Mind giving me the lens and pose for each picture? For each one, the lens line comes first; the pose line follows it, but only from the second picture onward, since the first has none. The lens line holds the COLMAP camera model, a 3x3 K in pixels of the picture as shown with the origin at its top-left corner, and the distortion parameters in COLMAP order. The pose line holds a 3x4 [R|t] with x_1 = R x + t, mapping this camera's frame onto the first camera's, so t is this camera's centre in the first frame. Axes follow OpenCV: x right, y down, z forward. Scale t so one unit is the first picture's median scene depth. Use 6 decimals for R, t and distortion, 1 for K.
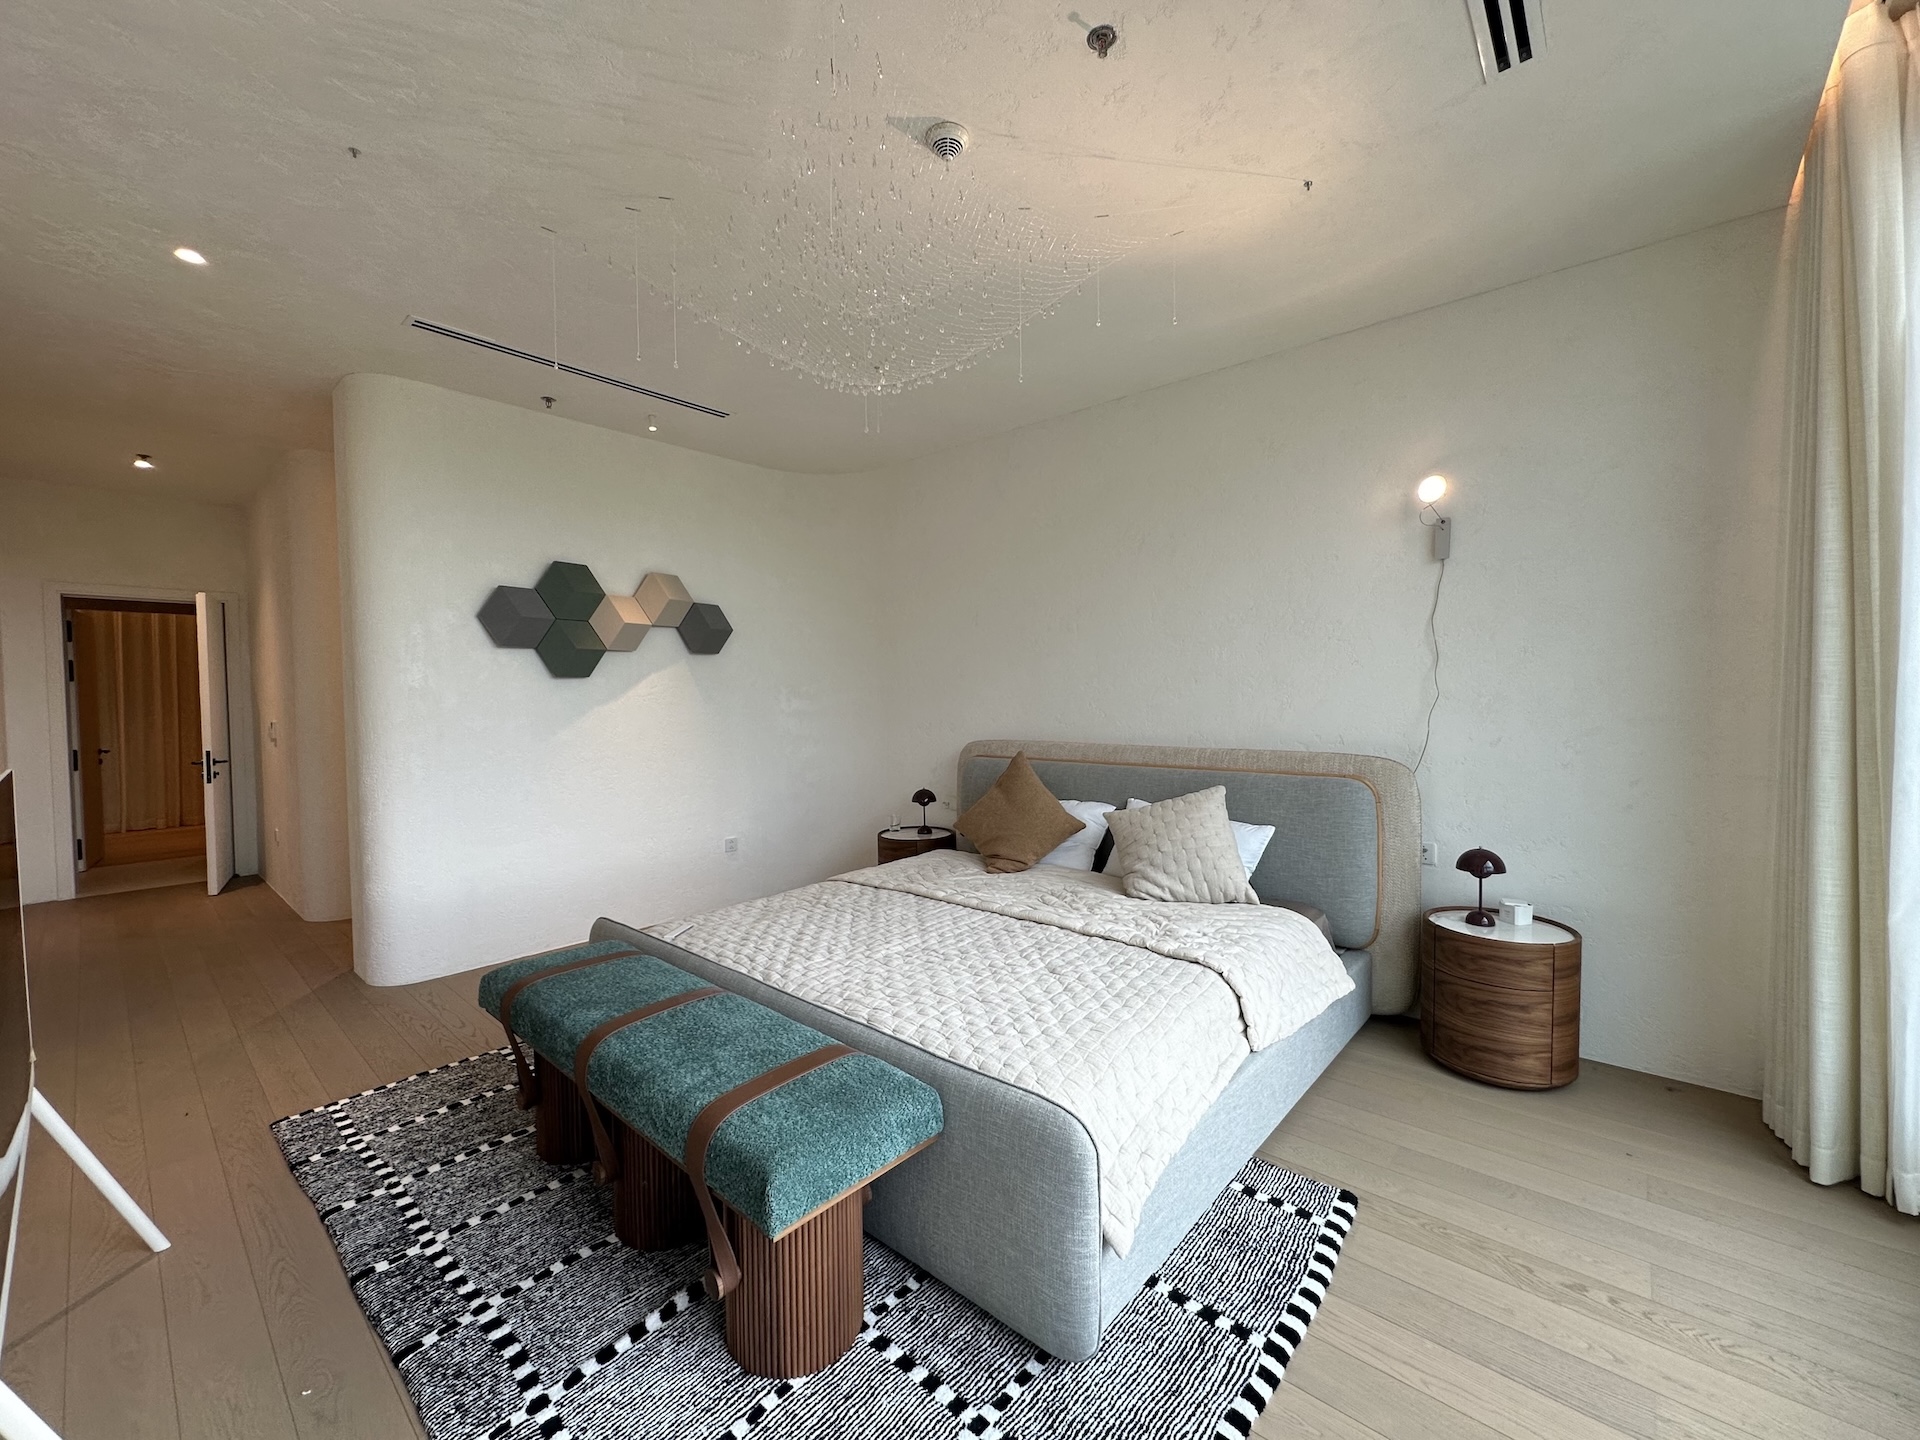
lens RADIAL K [[765.1, 0, 977.6], [0, 765.1, 721.6], [0, 0, 1]] dist [0.000879, 0.000298]
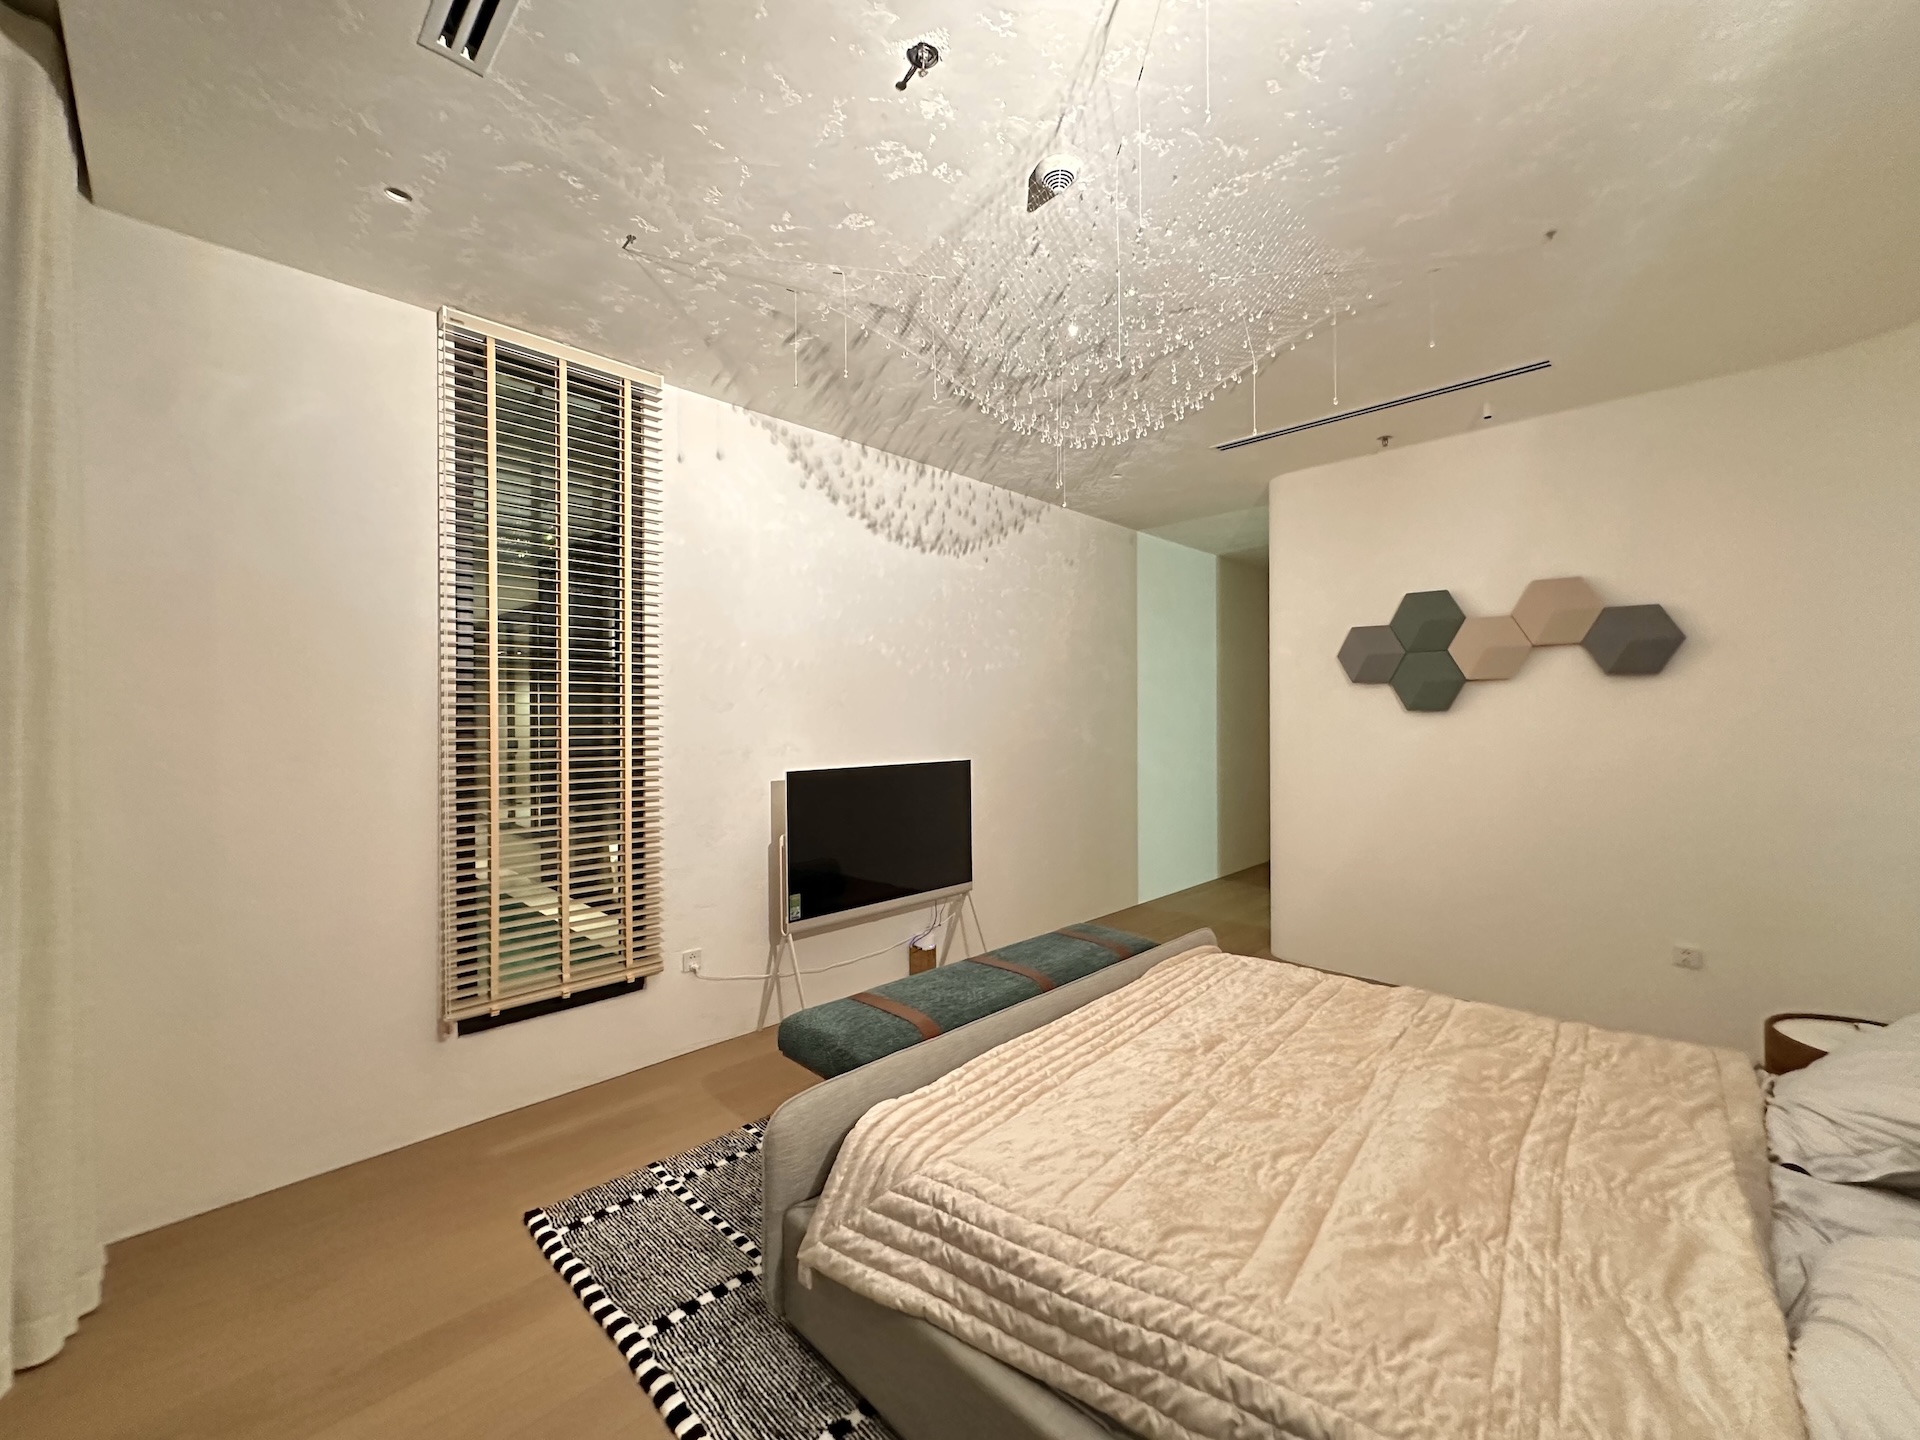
lens RADIAL K [[769.1, 0, 960.0], [0, 769.1, 720.0], [0, 0, 1]] dist [-0.002359, 0.000096]
pose [[-0.066761, 0.013910, -0.997672, 0.469560], [-0.030111, 0.999419, 0.015949, -0.042545], [0.997315, 0.031106, -0.066304, 0.481293]]
